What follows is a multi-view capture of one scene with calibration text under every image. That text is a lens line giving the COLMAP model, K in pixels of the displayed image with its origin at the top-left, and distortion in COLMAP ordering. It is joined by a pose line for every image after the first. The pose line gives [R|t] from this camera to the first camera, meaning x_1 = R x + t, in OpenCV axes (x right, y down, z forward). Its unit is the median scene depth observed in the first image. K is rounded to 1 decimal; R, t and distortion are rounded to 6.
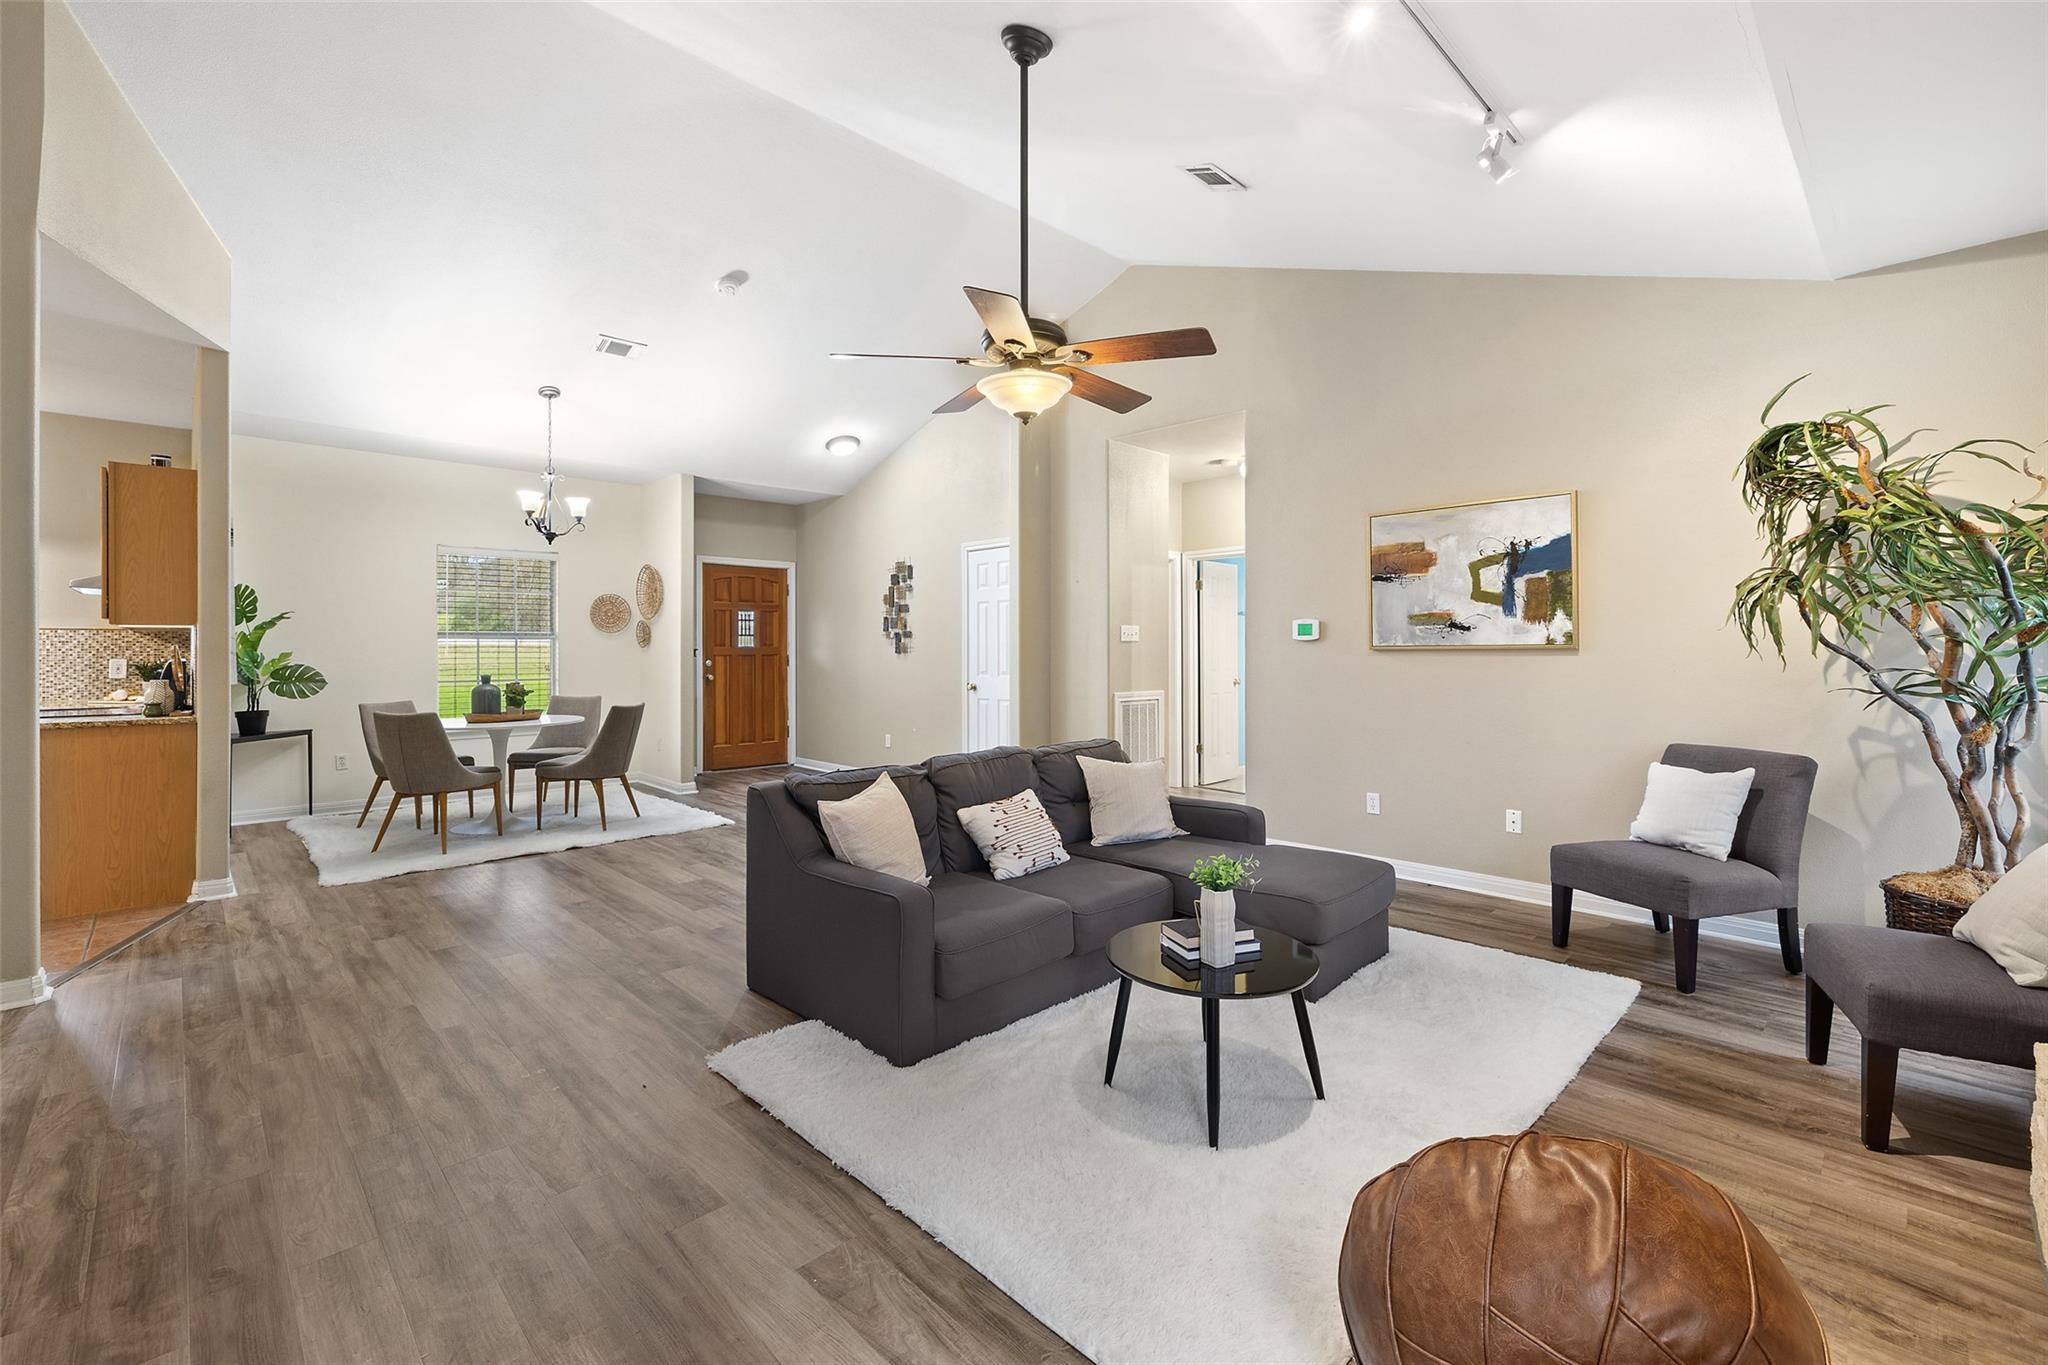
lens RADIAL K [[868.6, 0, 1030.0], [0, 868.6, 648.8], [0, 0, 1]] dist [-0.003096, 0.001518]
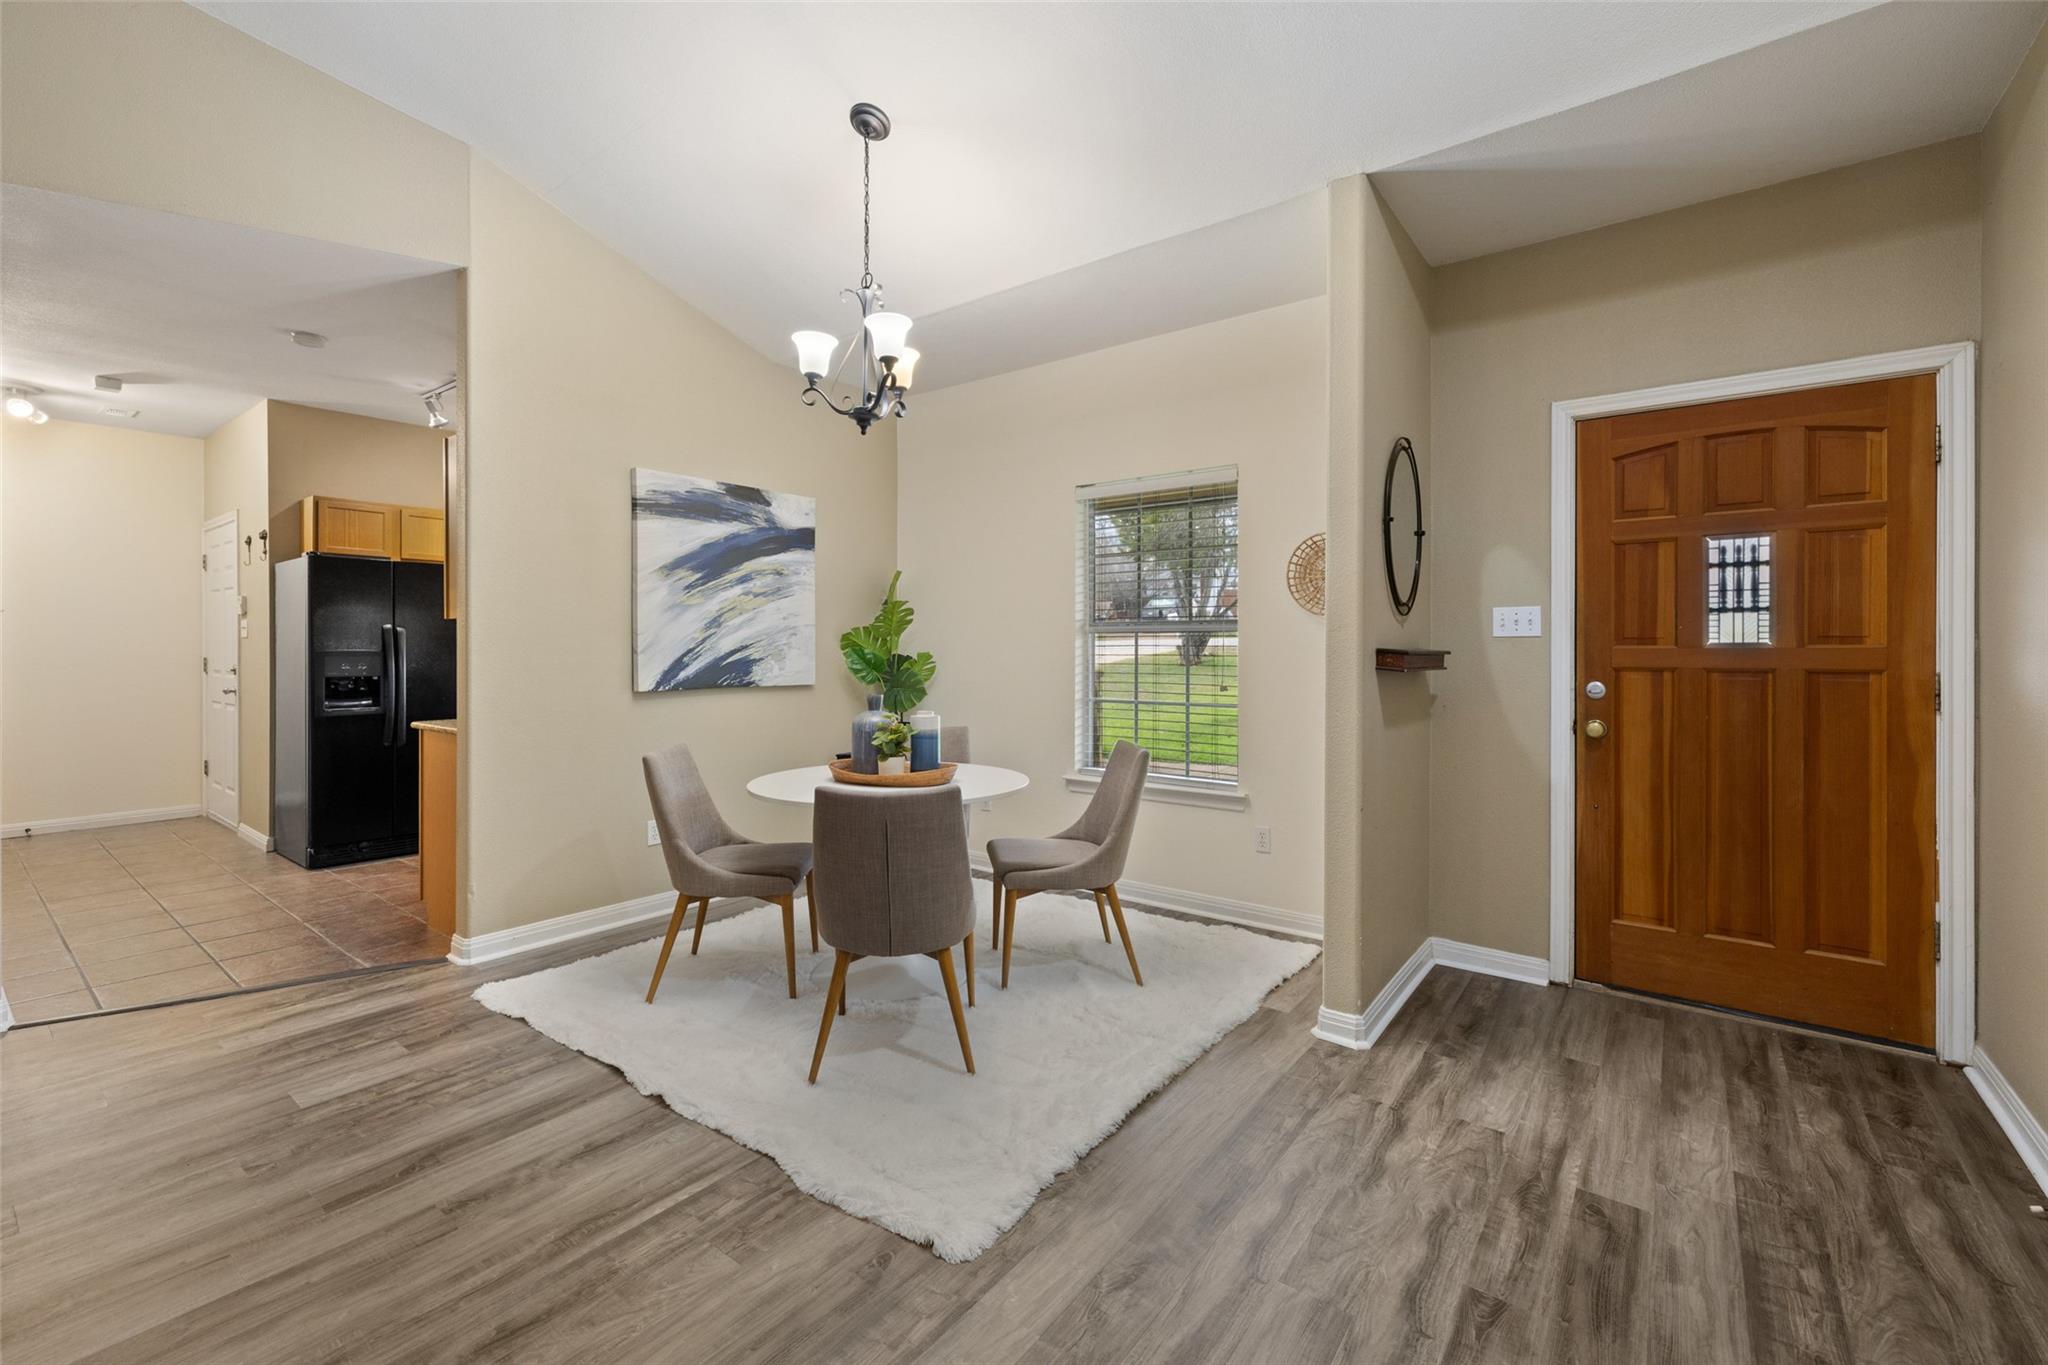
lens RADIAL K [[868.6, 0, 1014.1], [0, 868.6, 648.1], [0, 0, 1]] dist [-0.003096, 0.001518]
pose [[0.132744, 0.002182, -0.991148, -0.075907], [-0.002863, 0.999994, 0.001818, -0.001784], [0.991146, 0.002596, 0.132749, 1.323007]]
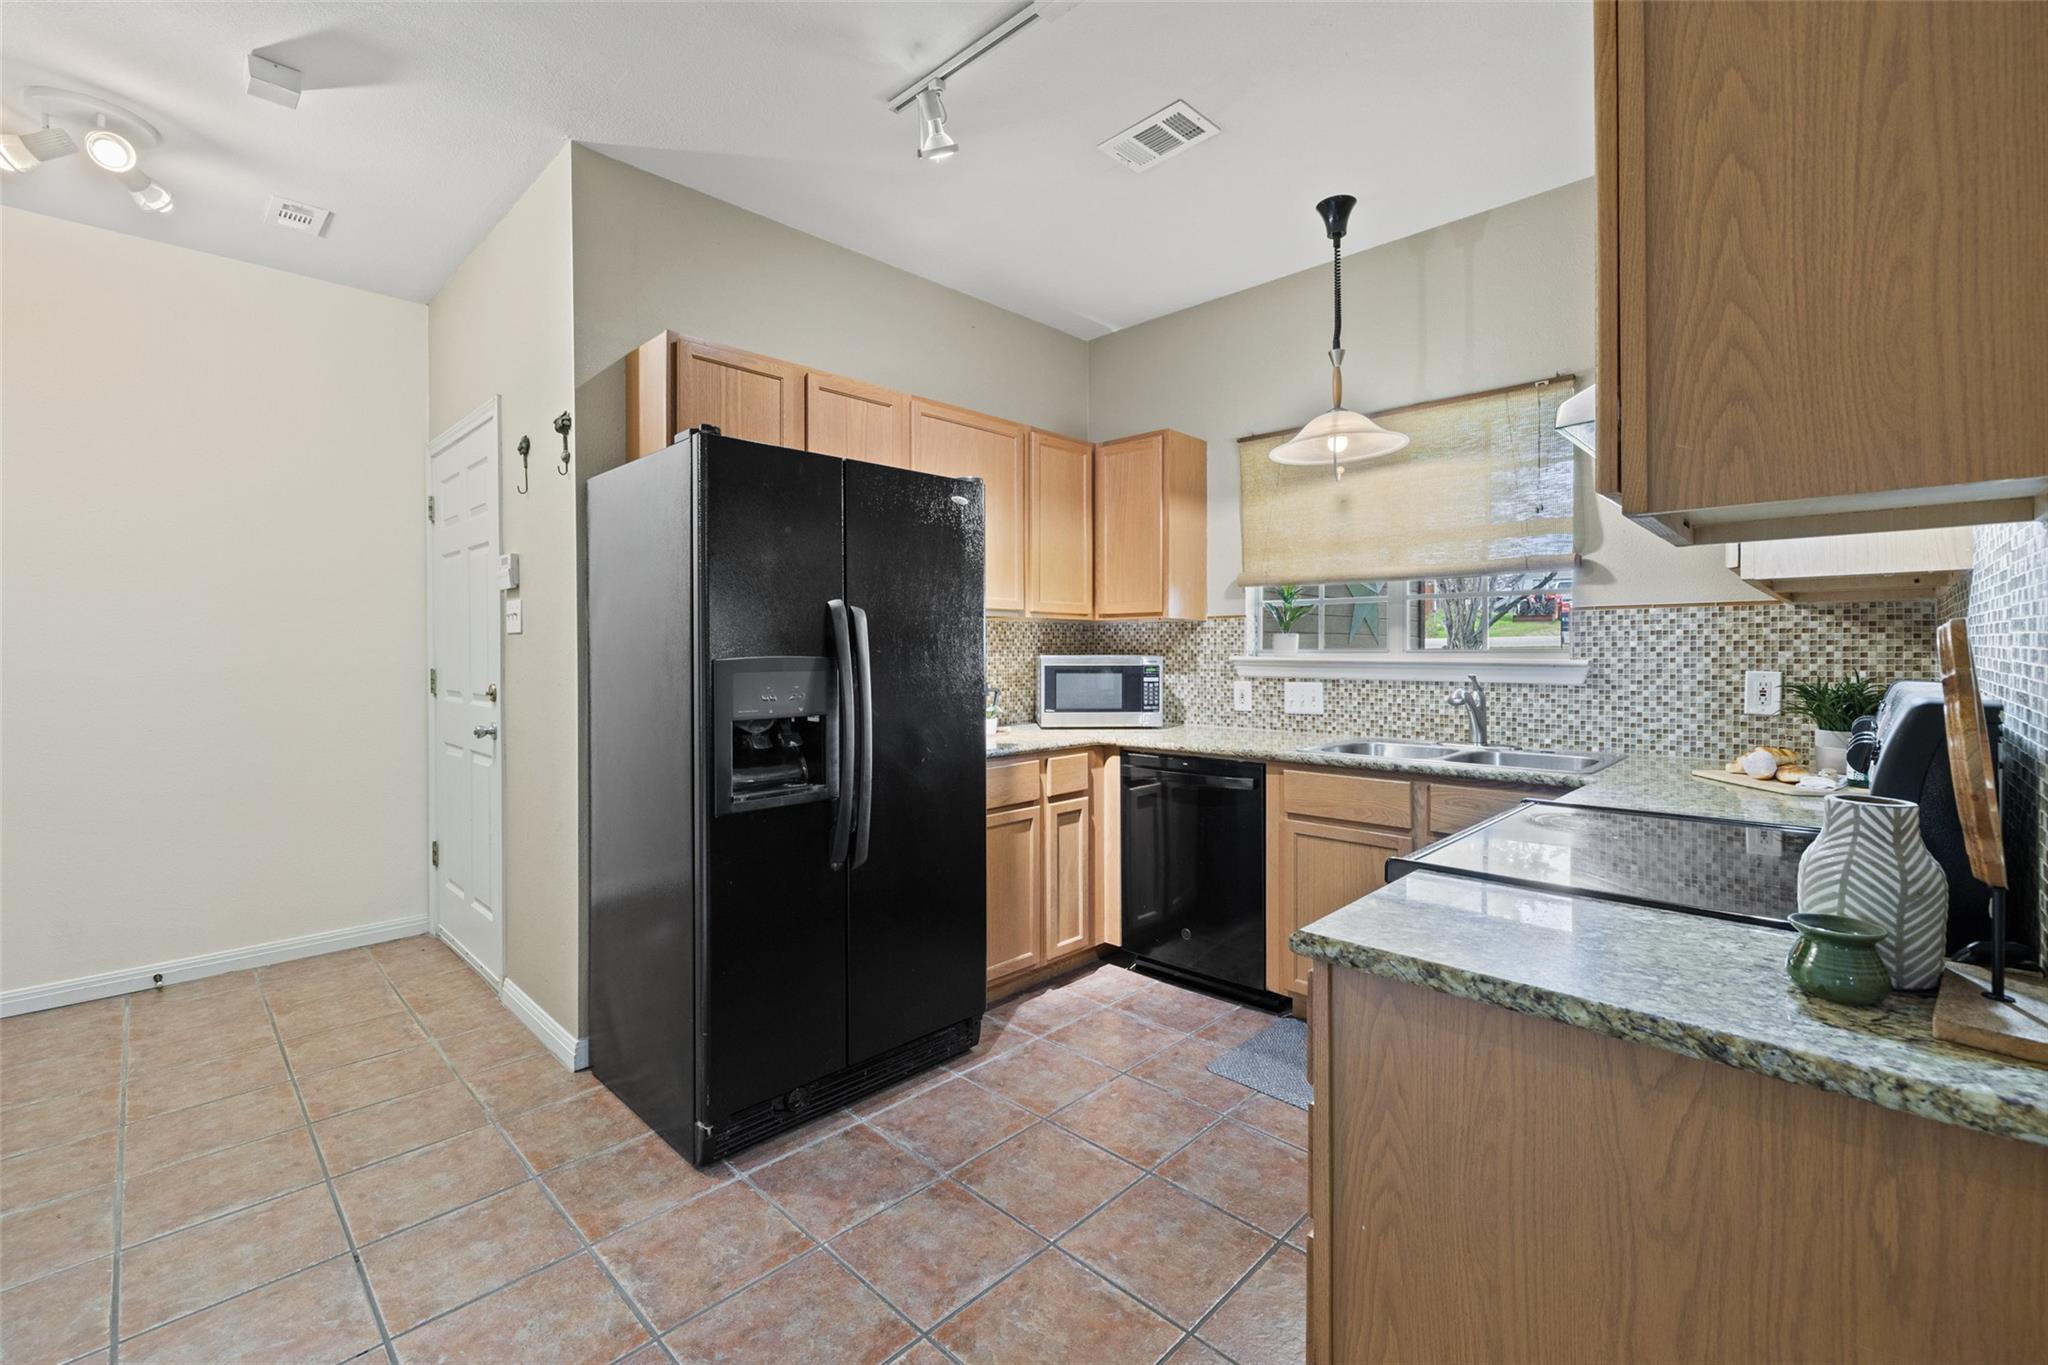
lens RADIAL K [[868.6, 0, 1027.3], [0, 868.6, 651.8], [0, 0, 1]] dist [-0.003096, 0.001518]
pose [[0.021675, 0.001522, -0.999764, -0.779470], [0.000791, 0.999999, 0.001539, 0.001797], [0.999765, -0.000824, 0.021674, 0.775852]]
